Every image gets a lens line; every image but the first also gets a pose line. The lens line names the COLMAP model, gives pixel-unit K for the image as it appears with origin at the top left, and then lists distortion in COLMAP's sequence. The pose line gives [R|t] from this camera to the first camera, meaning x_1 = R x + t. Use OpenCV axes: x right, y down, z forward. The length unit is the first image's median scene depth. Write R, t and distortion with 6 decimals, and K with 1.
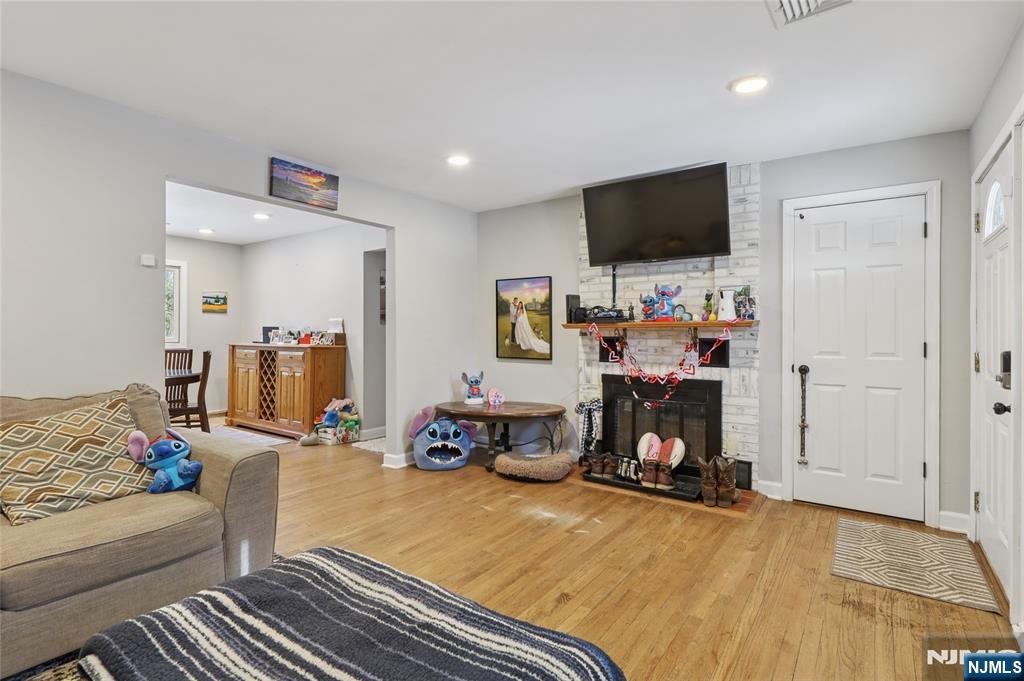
lens RADIAL K [[502.8, 0, 512.9], [0, 502.8, 332.1], [0, 0, 1]] dist [0.003166, -0.000868]
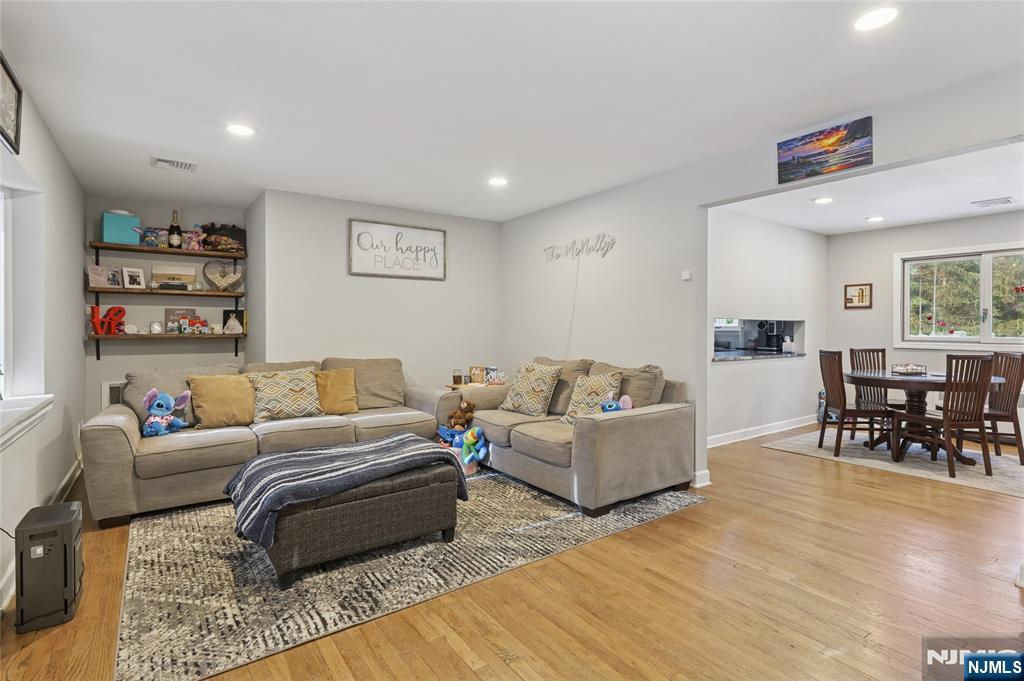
lens RADIAL K [[502.8, 0, 513.7], [0, 502.8, 331.6], [0, 0, 1]] dist [0.003166, -0.000868]
pose [[-0.317202, 0.000964, -0.948357, 0.340334], [-0.004502, 0.999987, 0.002523, 0.002322], [0.948347, 0.005070, -0.317194, 0.496614]]
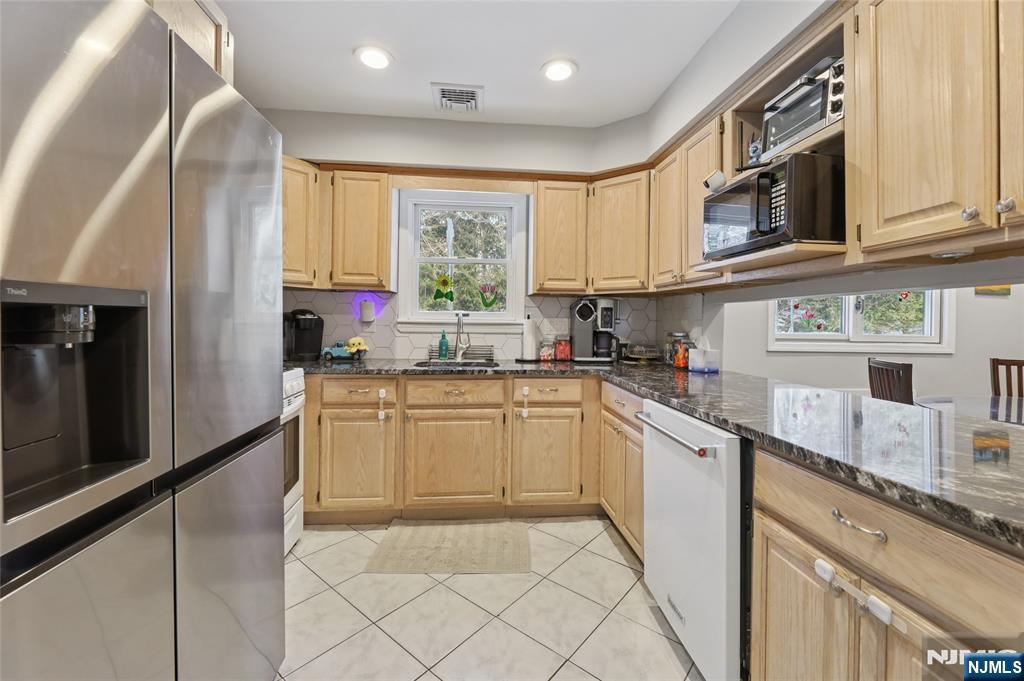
lens RADIAL K [[417.0, 0, 512.3], [0, 417.0, 319.5], [0, 0, 1]] dist [-0.007534, 0.000026]
pose [[0.657362, 0.000596, -0.753575, -0.711481], [-0.011426, 0.999893, -0.009176, 0.001838], [0.753489, 0.014642, 0.657298, 0.292205]]
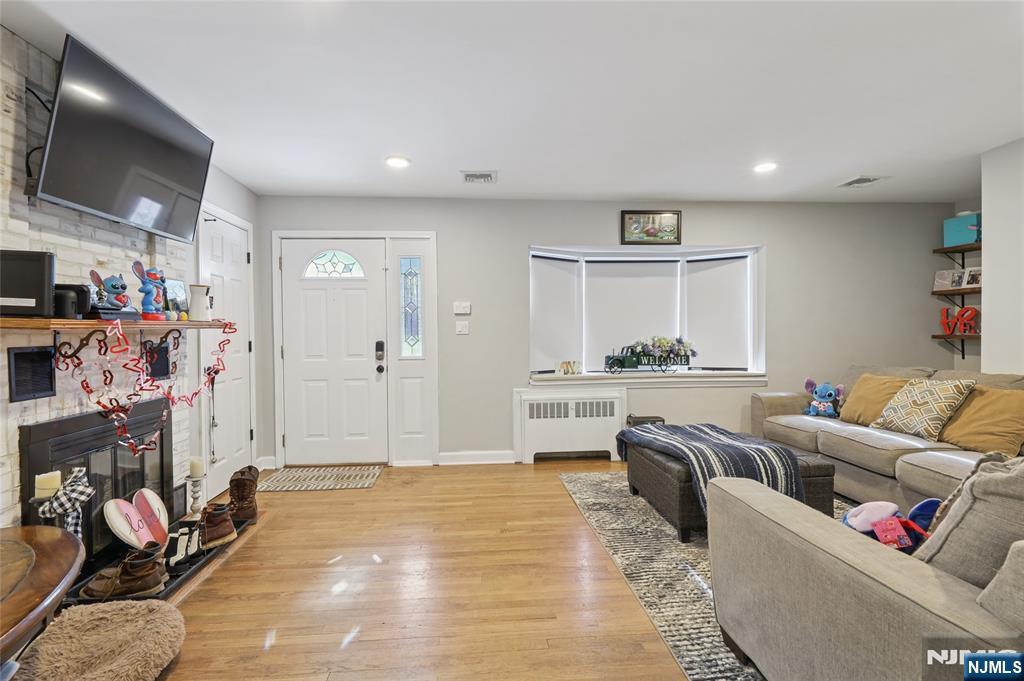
lens RADIAL K [[502.8, 0, 509.4], [0, 502.8, 335.3], [0, 0, 1]] dist [0.003166, -0.000868]
pose [[-0.645704, -0.005253, 0.763569, -0.362469], [0.007742, 0.999880, 0.013425, -0.003726], [-0.763548, 0.014580, -0.645586, 0.728300]]
